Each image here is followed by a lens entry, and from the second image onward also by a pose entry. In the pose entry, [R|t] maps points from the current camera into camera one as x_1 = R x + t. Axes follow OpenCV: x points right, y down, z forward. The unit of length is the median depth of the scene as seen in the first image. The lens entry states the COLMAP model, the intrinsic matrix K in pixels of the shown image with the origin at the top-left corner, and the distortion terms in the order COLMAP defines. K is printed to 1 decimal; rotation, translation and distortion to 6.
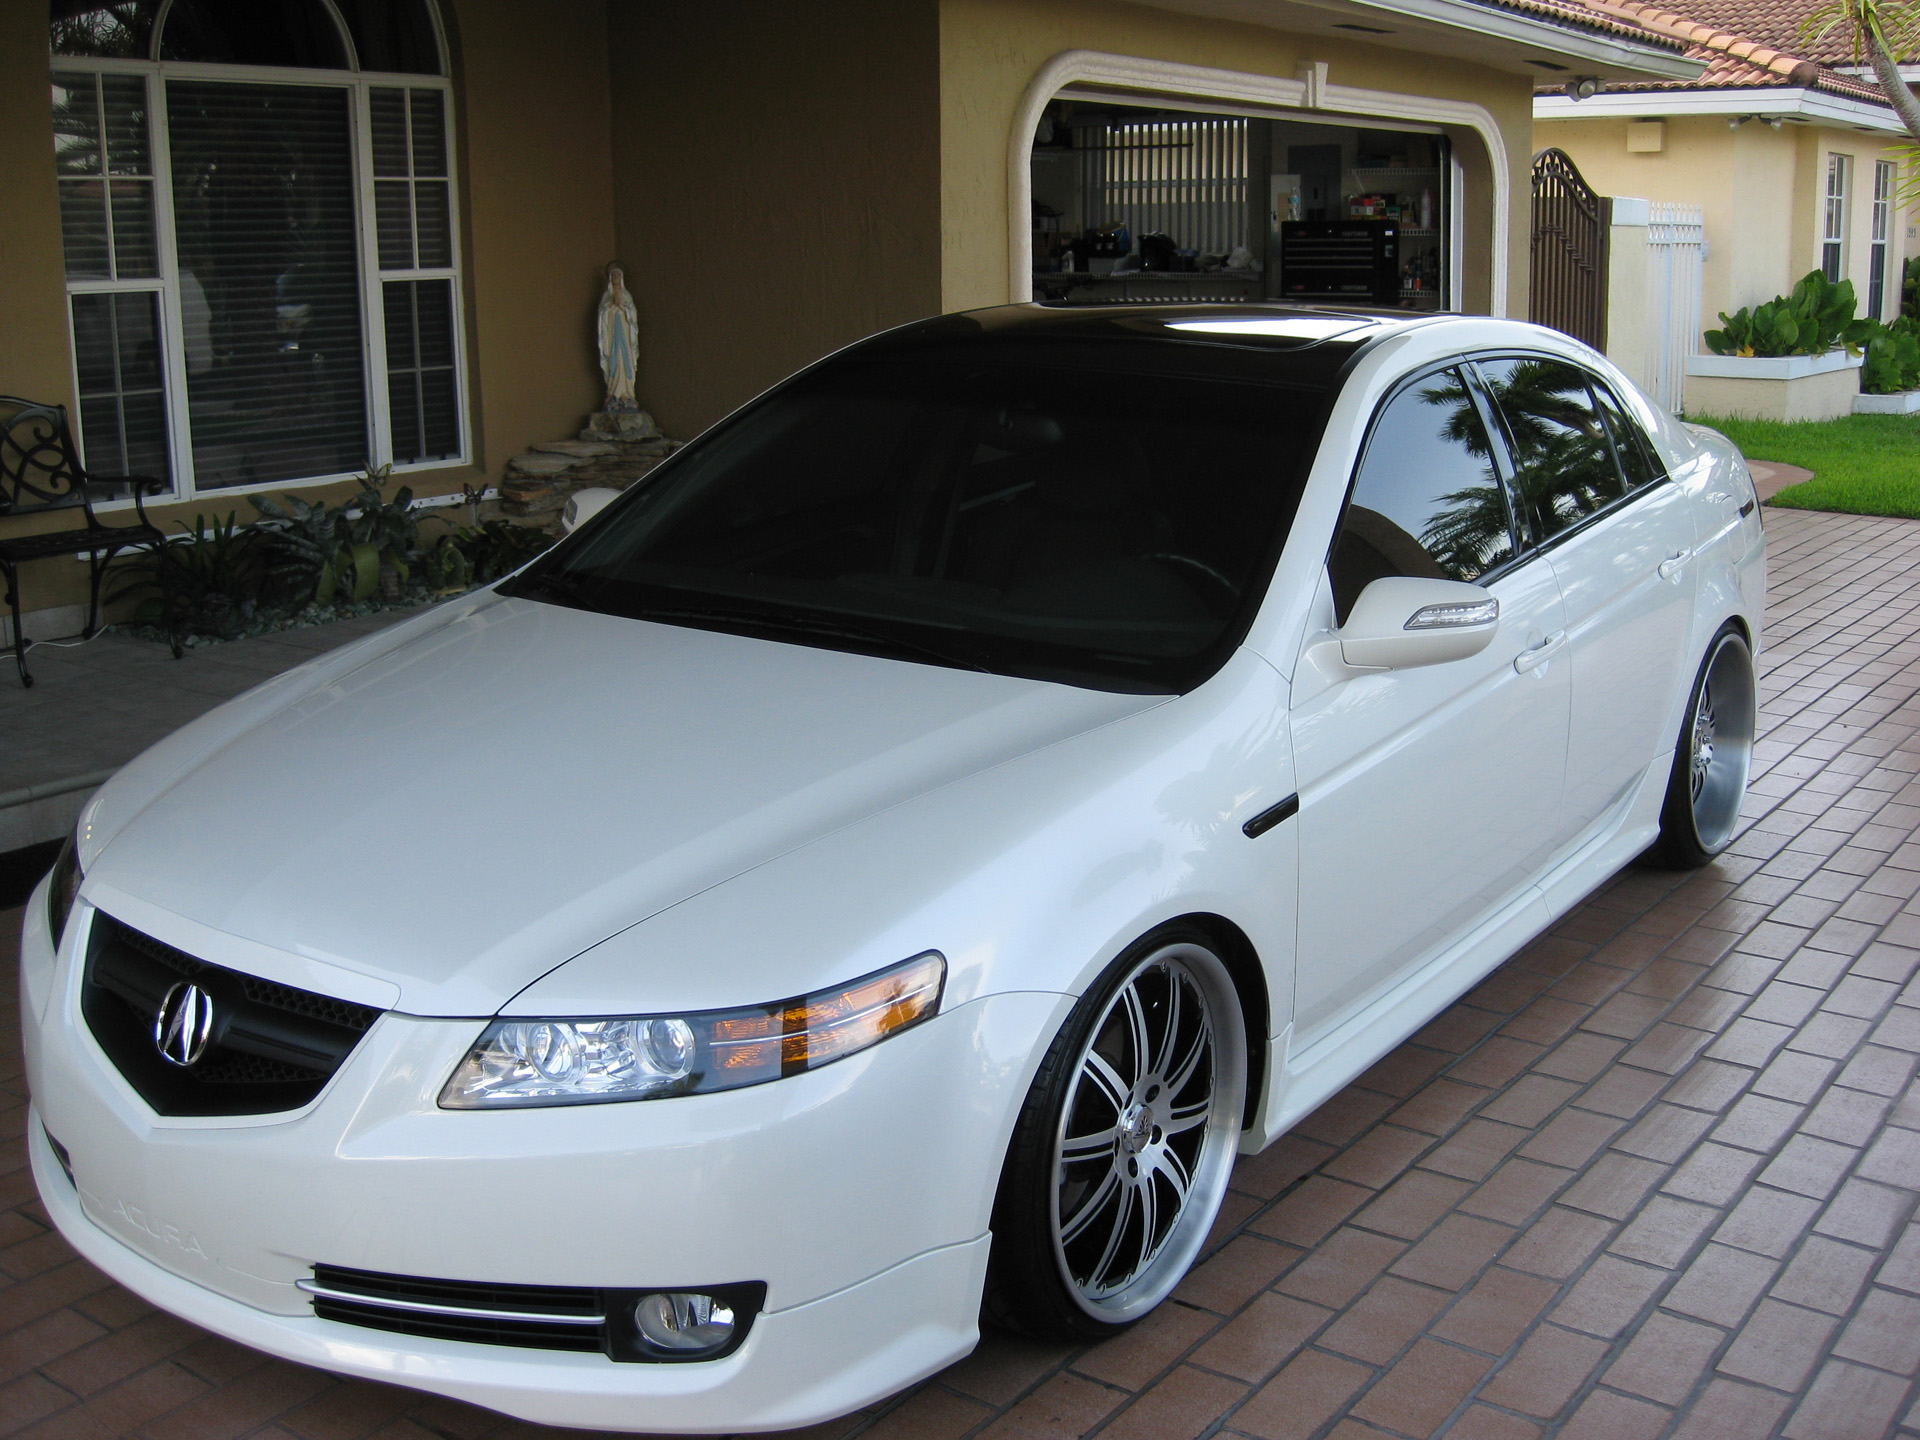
lens RADIAL K [[2108.6, 0, 965.1], [0, 2108.6, 717.6], [0, 0, 1]] dist [0.019964, 0.000000]
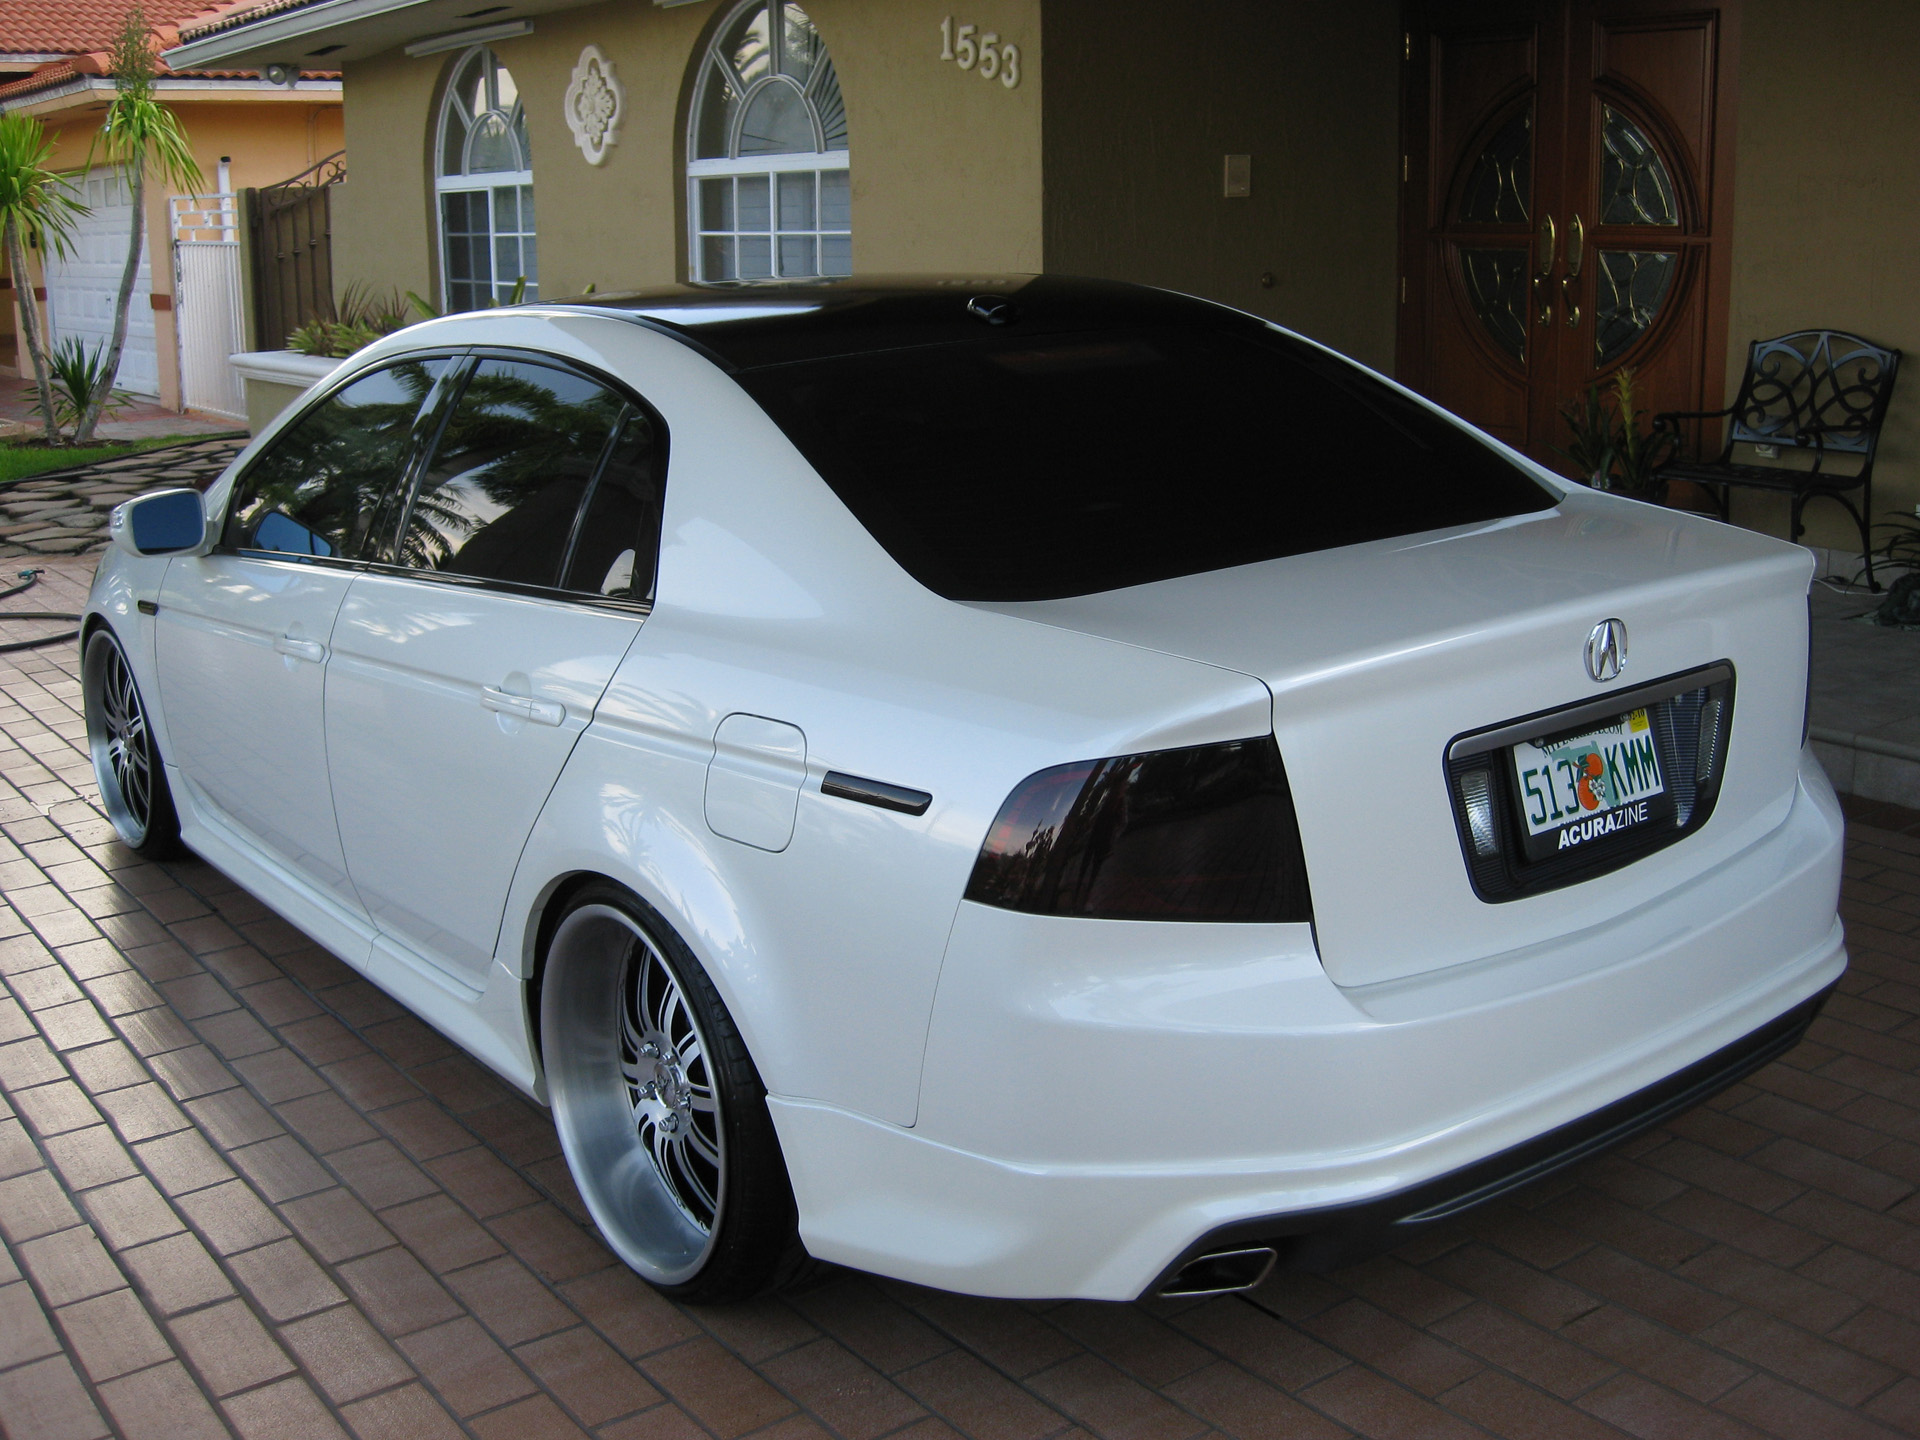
lens RADIAL K [[2108.6, 0, 964.6], [0, 2108.6, 722.7], [0, 0, 1]] dist [0.019964, 0.000000]
pose [[-0.338529, 0.233708, -0.911470, 1.015698], [-0.181921, 0.934132, 0.307086, -0.336957], [0.923202, 0.269773, -0.273715, 1.493884]]
